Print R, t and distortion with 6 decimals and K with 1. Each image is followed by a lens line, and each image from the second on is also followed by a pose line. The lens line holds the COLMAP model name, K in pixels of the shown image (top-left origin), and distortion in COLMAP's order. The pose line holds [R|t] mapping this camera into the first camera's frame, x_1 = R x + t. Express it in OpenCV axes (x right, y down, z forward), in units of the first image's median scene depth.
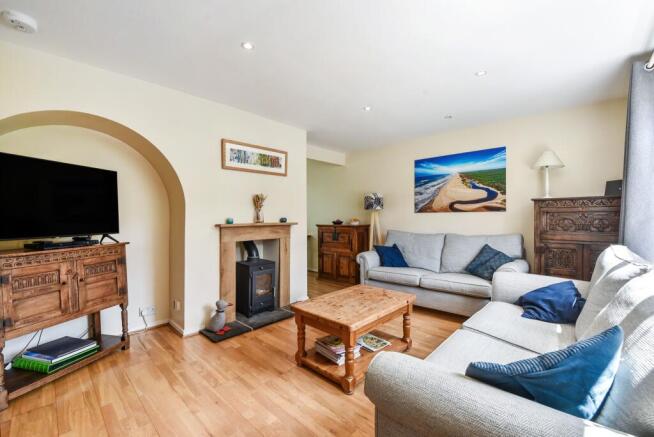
lens RADIAL K [[271.6, 0, 331.8], [0, 271.6, 220.7], [0, 0, 1]] dist [0.000388, -0.000182]
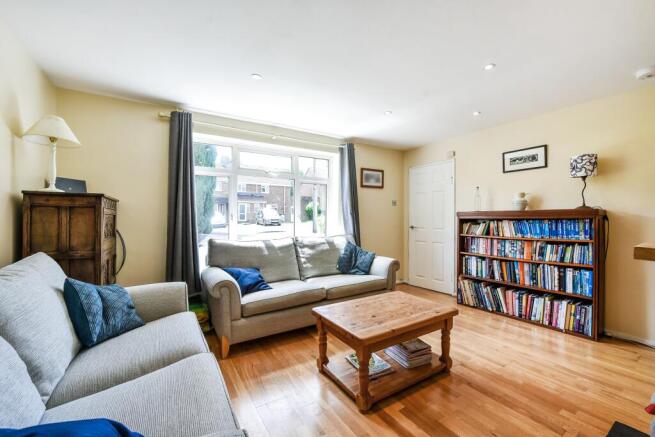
lens RADIAL K [[268.0, 0, 327.5], [0, 268.0, 218.5], [0, 0, 1]] dist [-0.024141, 0.000090]
pose [[-0.964121, 0.015138, 0.265031, 0.035819], [0.015720, 0.999876, 0.000075, -0.017827], [-0.264997, 0.004239, -0.964240, 2.035720]]
